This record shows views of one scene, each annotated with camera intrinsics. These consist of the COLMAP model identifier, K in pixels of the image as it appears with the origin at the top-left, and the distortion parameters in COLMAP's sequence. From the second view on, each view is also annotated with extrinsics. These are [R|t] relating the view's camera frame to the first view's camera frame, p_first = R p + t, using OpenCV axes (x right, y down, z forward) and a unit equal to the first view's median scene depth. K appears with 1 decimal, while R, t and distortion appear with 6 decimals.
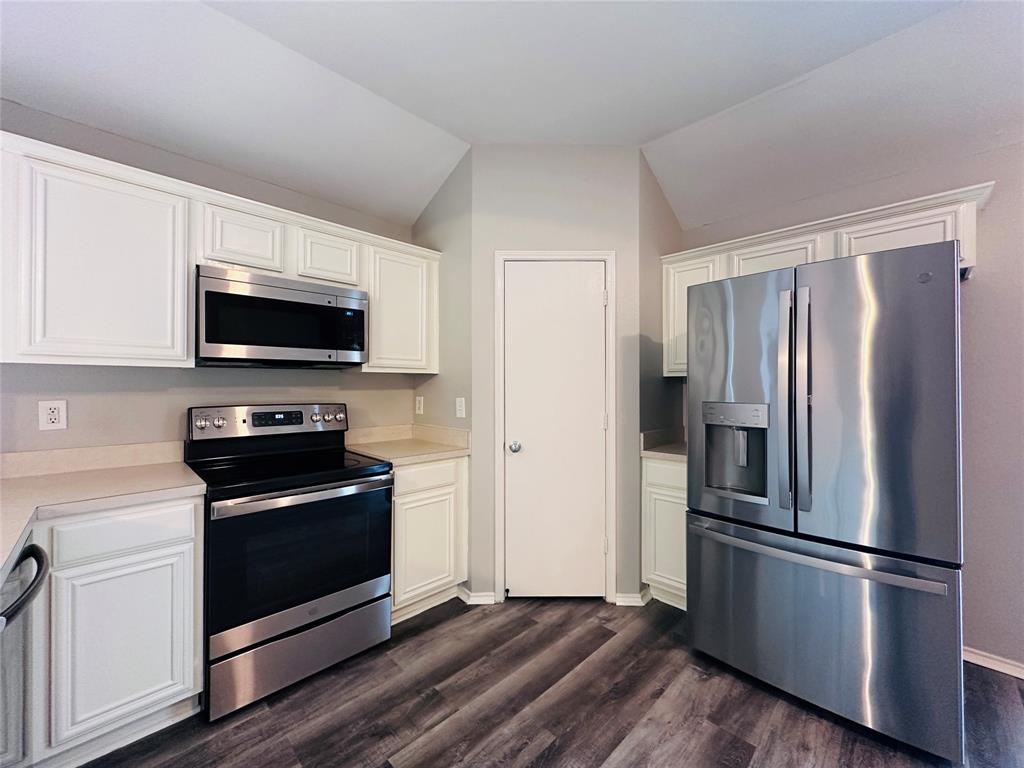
lens RADIAL K [[410.6, 0, 507.9], [0, 410.6, 382.0], [0, 0, 1]] dist [-0.000367, -0.000160]
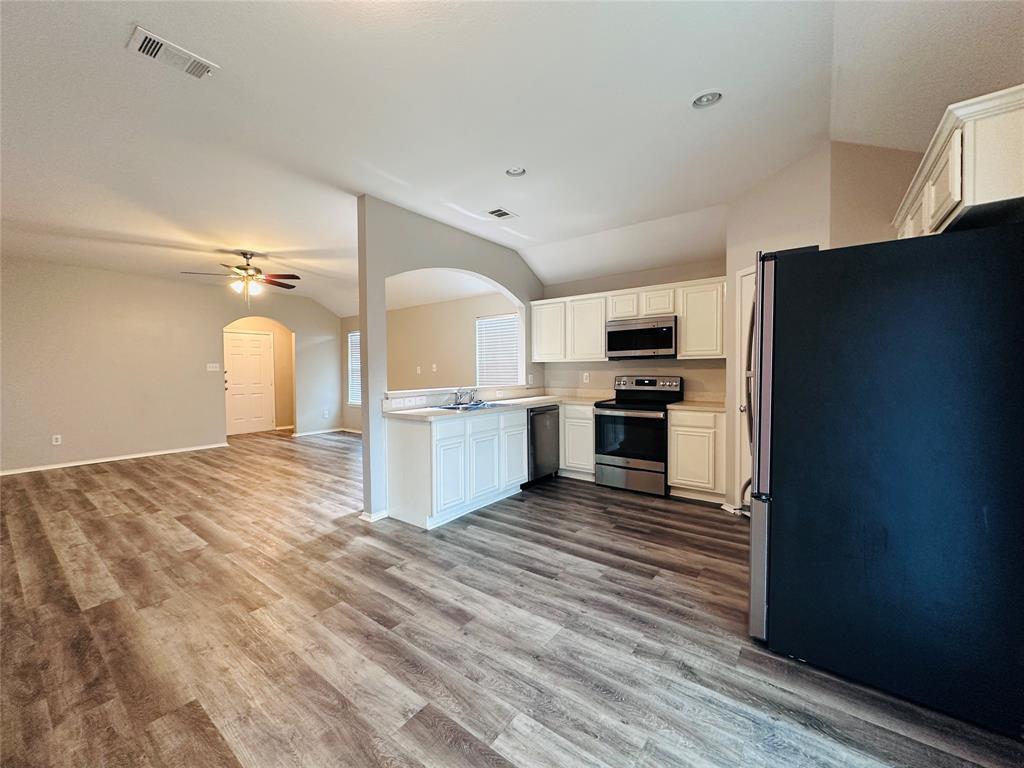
lens RADIAL K [[410.6, 0, 507.9], [0, 410.6, 382.0], [0, 0, 1]] dist [-0.000367, -0.000160]
pose [[0.132836, 0.027806, -0.990748, 1.548267], [0.016915, 0.999397, 0.030317, 0.009452], [0.990994, -0.020785, 0.132286, 0.011597]]
